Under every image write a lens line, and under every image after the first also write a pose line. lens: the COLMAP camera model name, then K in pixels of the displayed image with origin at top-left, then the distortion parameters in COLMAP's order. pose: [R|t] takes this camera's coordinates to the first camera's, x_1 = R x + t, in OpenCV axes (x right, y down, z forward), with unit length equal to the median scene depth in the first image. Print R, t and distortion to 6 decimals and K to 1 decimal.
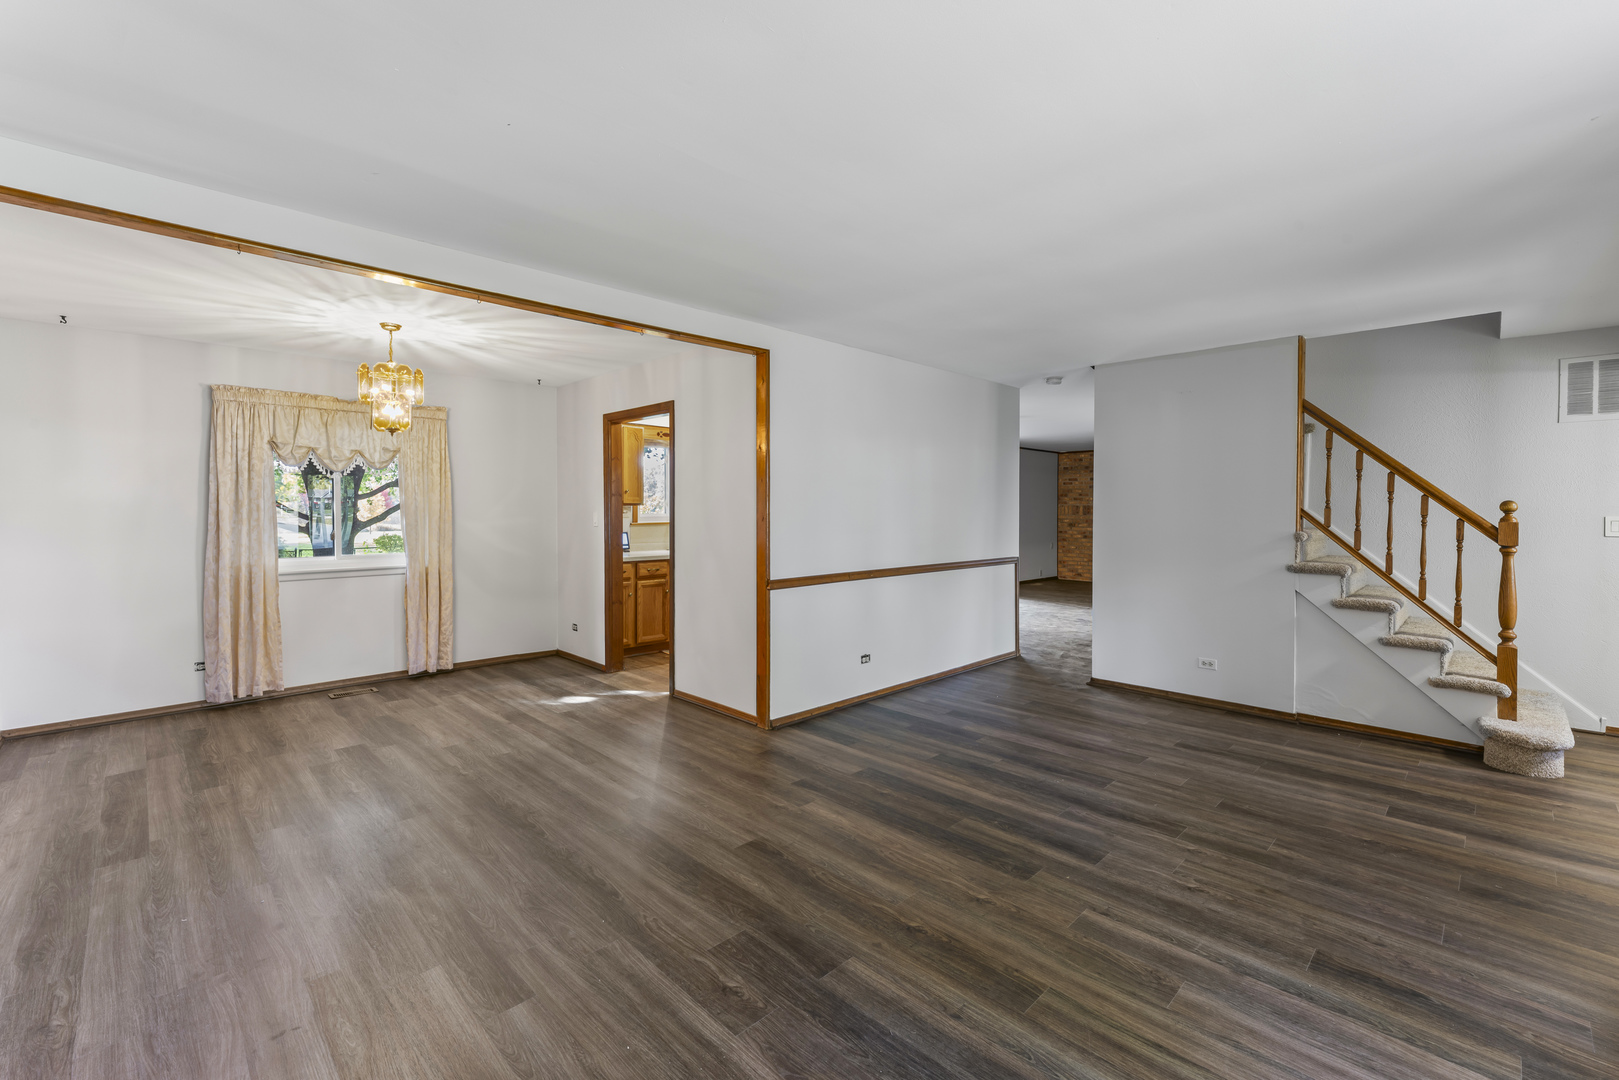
lens RADIAL K [[679.7, 0, 827.0], [0, 679.7, 516.7], [0, 0, 1]] dist [-0.000989, -0.000686]
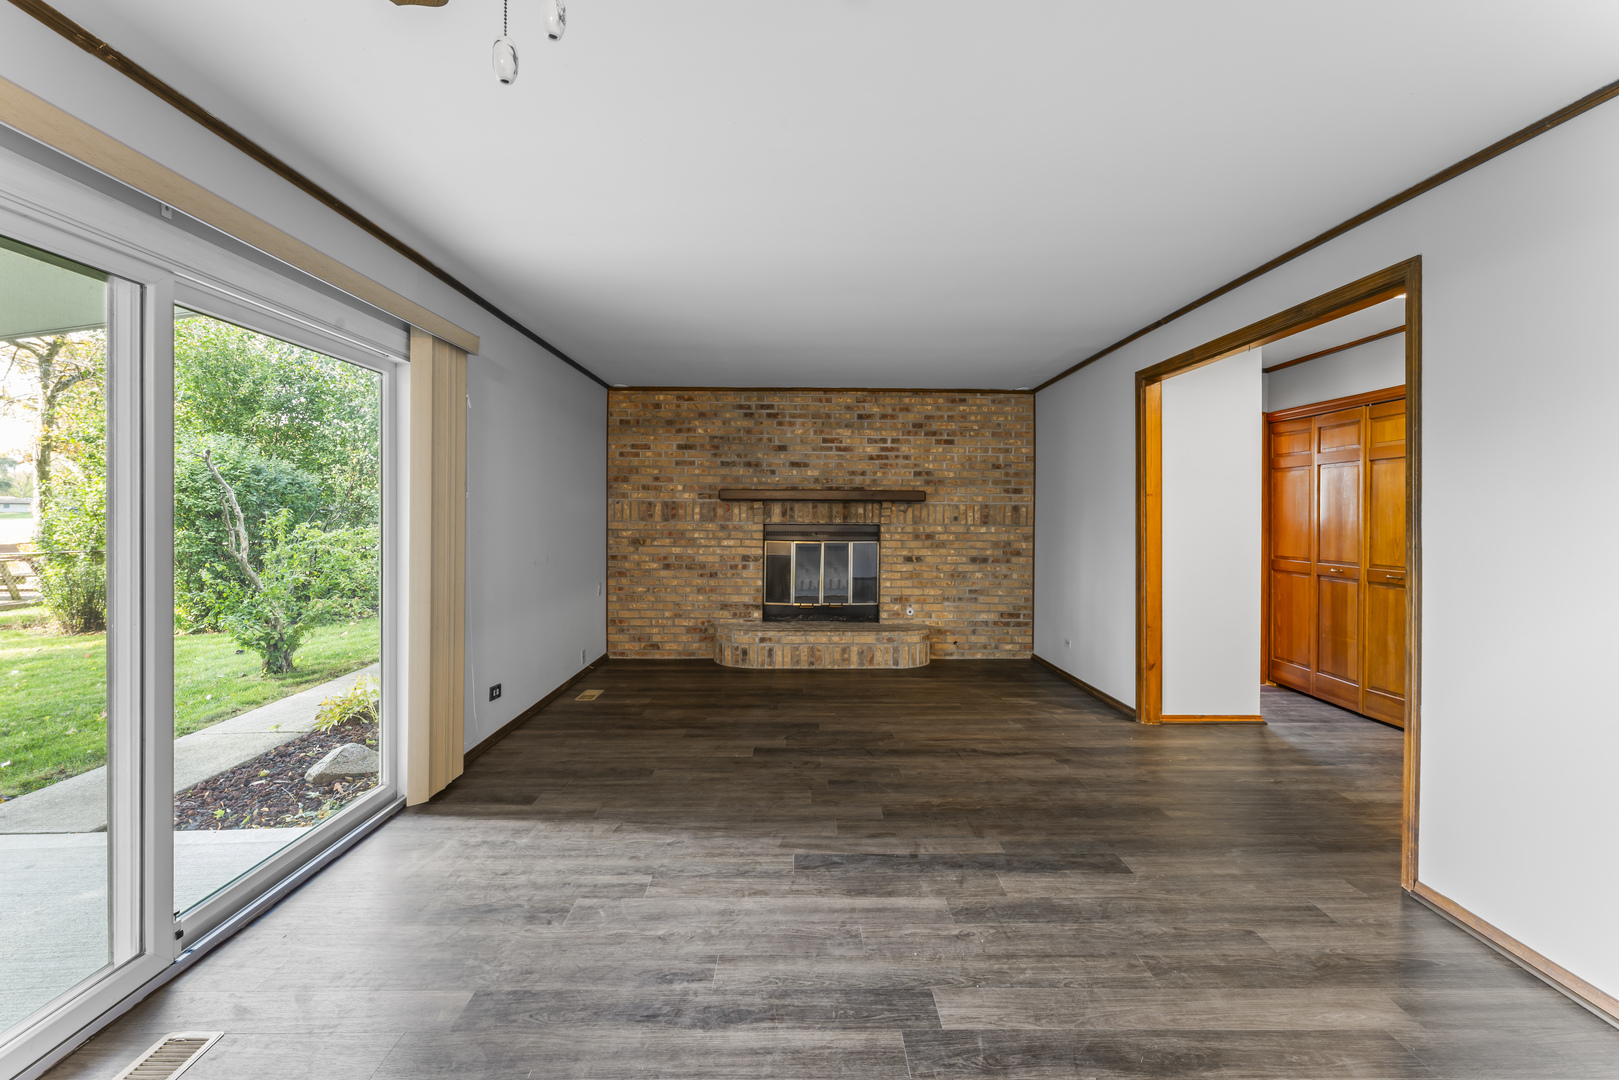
lens RADIAL K [[679.7, 0, 798.1], [0, 679.7, 510.6], [0, 0, 1]] dist [-0.000989, -0.000686]
pose [[0.714567, 0.005091, 0.699549, 0.108380], [0.003738, 0.999931, -0.011095, -0.004074], [-0.699557, 0.010543, 0.714499, 0.582833]]
